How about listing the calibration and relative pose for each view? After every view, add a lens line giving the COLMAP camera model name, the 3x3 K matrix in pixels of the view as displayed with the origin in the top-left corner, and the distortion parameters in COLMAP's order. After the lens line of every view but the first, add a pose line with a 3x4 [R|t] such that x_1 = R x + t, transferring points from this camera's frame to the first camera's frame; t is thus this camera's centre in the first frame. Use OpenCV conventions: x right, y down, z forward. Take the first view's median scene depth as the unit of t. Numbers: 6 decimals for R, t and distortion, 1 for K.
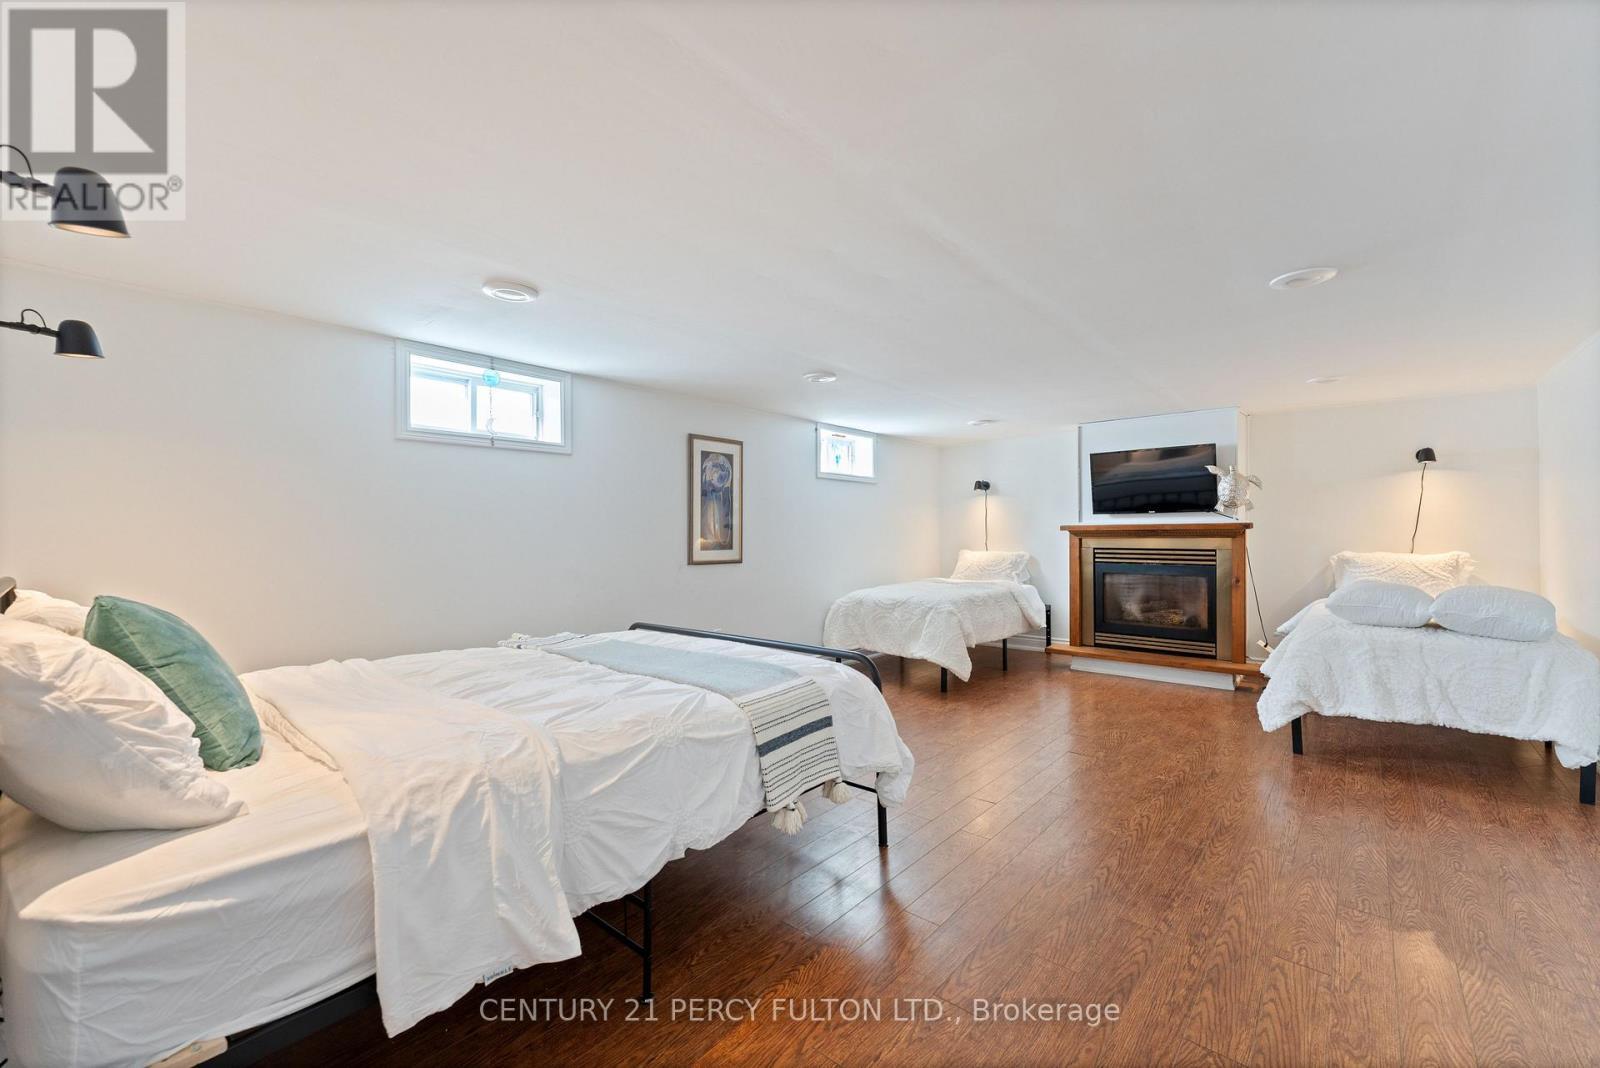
lens RADIAL K [[635.7, 0, 797.6], [0, 635.7, 530.1], [0, 0, 1]] dist [-0.000853, -0.000076]
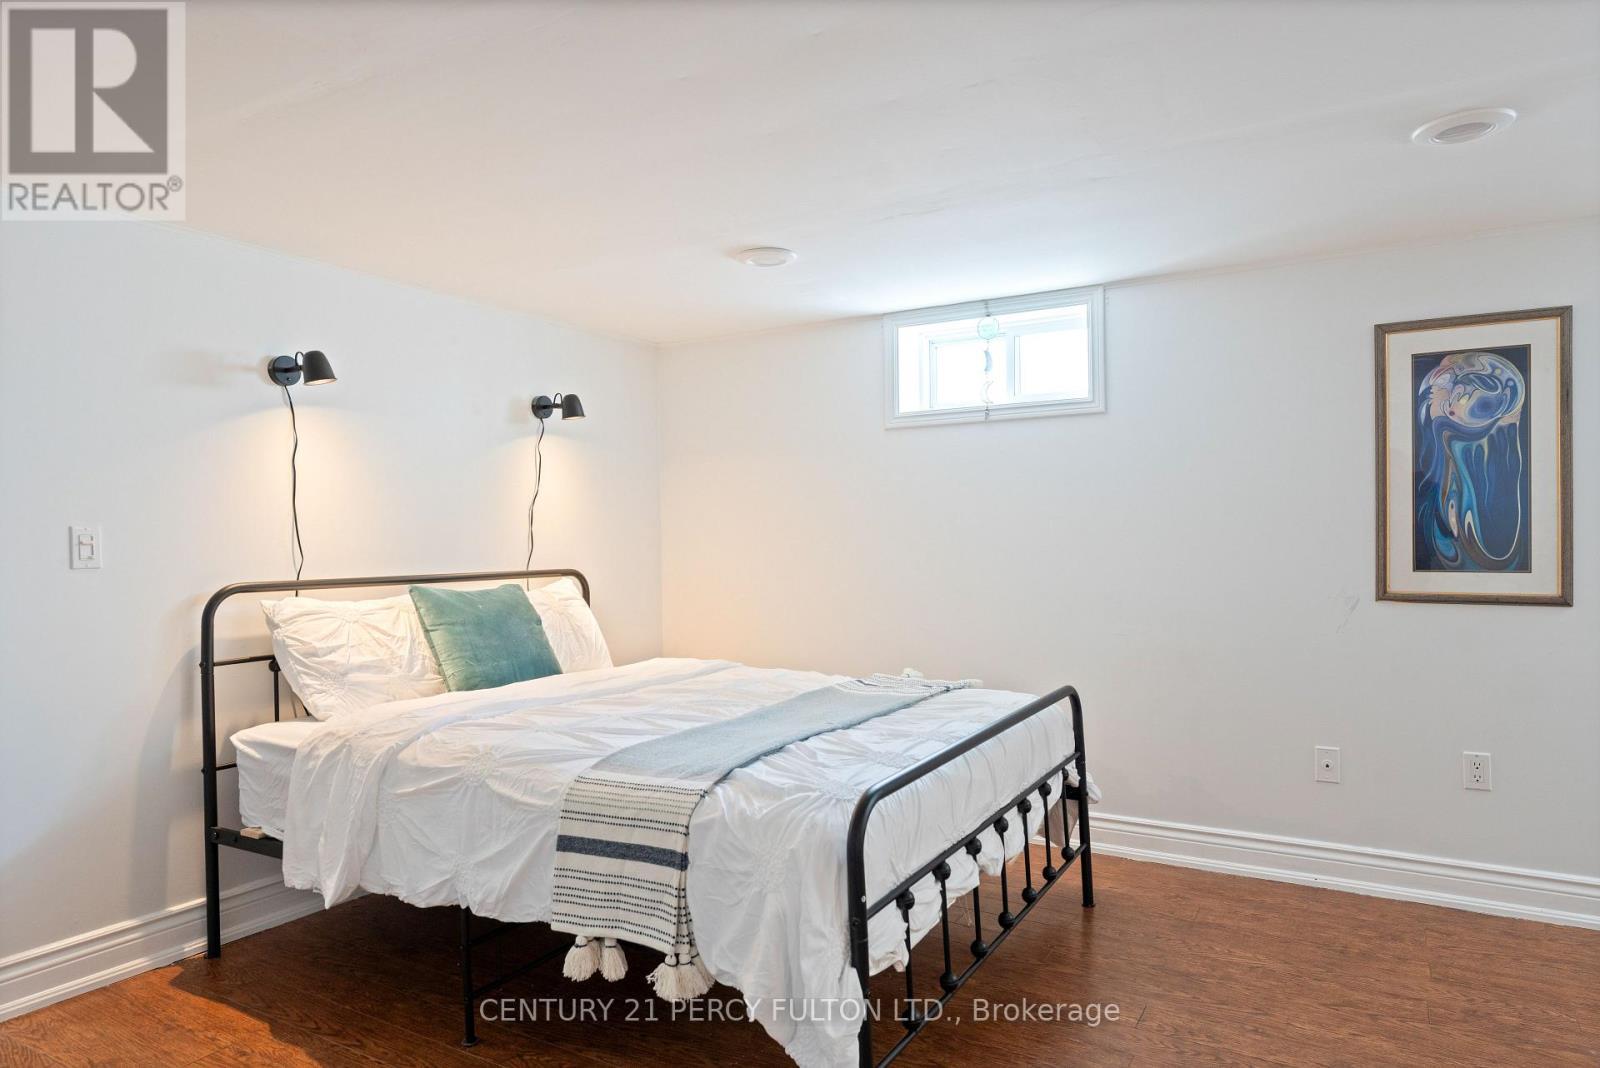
lens RADIAL K [[954.4, 0, 801.6], [0, 954.4, 535.7], [0, 0, 1]] dist [-0.006191, -0.001030]
pose [[0.203986, 0.006126, -0.978955, 0.533399], [0.016566, 0.999816, 0.009708, -0.009525], [0.978834, -0.018197, 0.203846, 0.515875]]
